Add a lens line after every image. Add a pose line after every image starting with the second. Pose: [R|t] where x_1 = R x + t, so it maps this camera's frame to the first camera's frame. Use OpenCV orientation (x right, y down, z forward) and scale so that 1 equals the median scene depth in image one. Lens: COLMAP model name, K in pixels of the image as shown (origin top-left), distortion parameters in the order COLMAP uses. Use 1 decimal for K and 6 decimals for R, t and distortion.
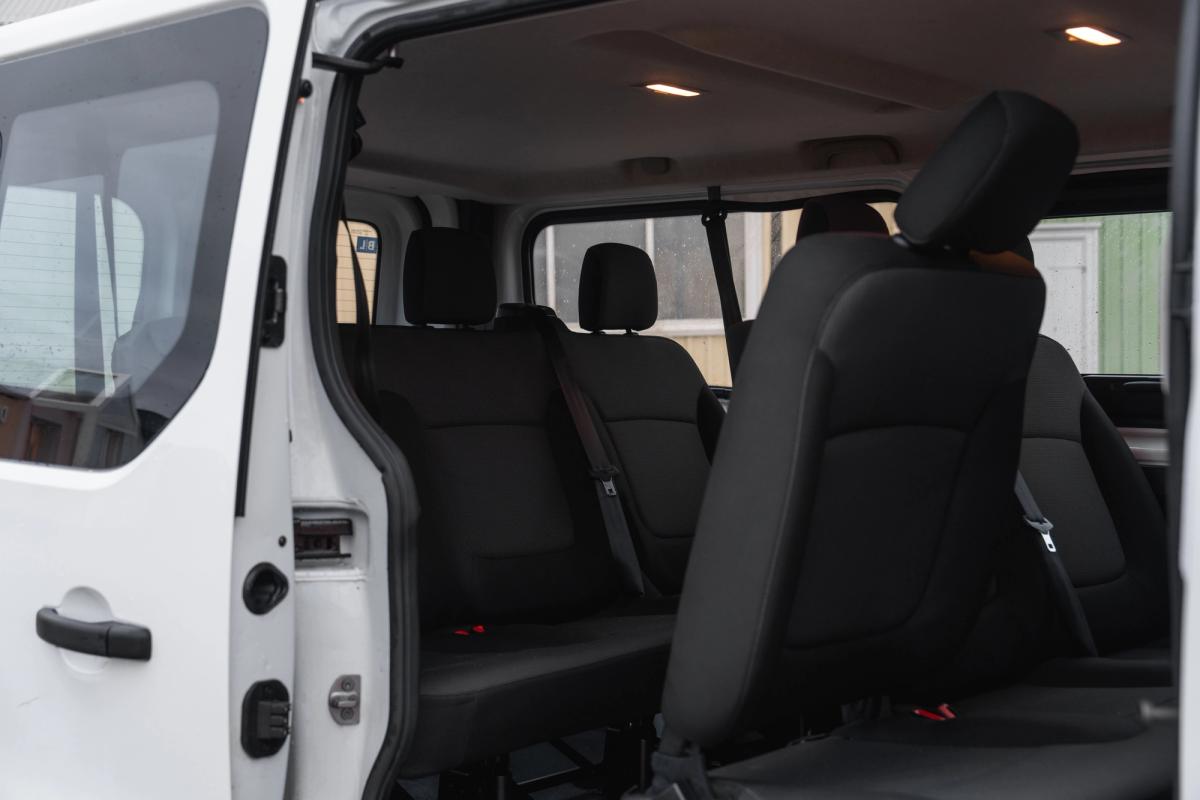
lens RADIAL K [[1412.5, 0, 600.0], [0, 1412.5, 400.0], [0, 0, 1]] dist [-0.001776, -0.047980]
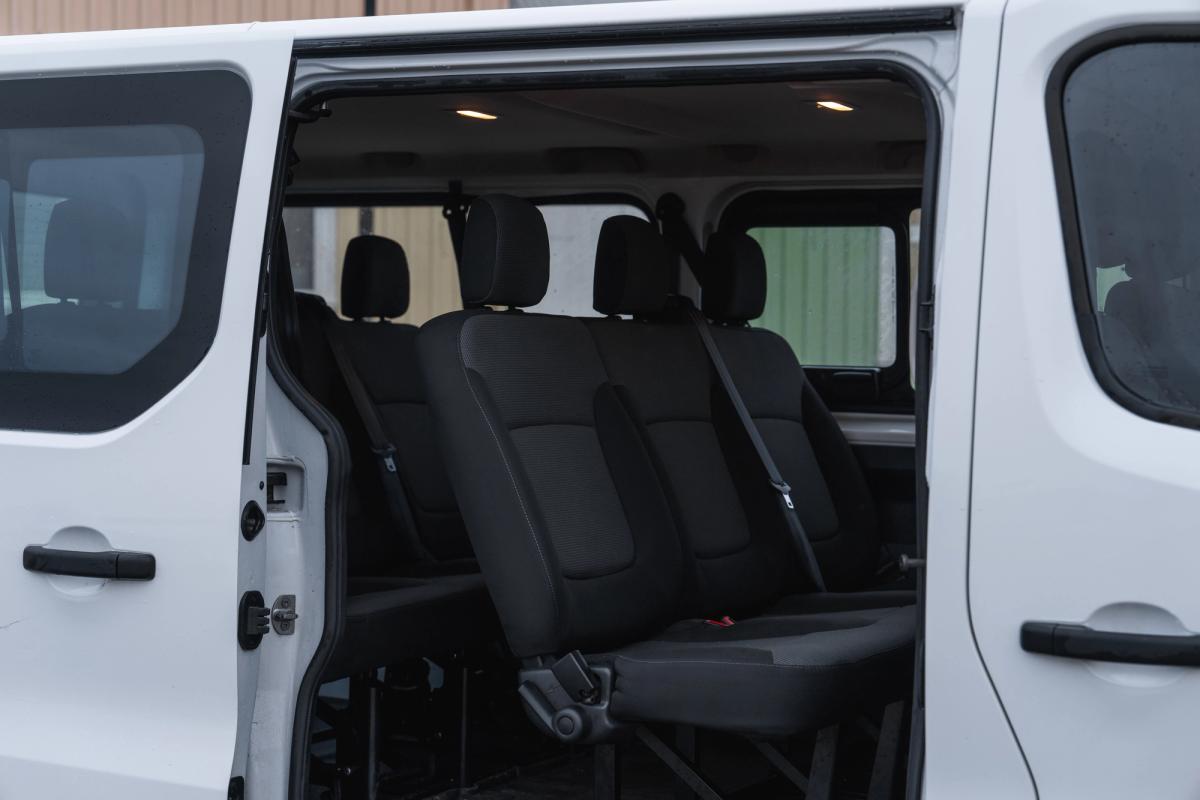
lens RADIAL K [[1412.5, 0, 600.0], [0, 1412.5, 400.0], [0, 0, 1]] dist [-0.001776, -0.047980]
pose [[0.979431, 0.007352, 0.201648, -0.157931], [-0.009216, 0.999923, 0.008303, 0.006083], [-0.201571, -0.009991, 0.979423, -0.297310]]
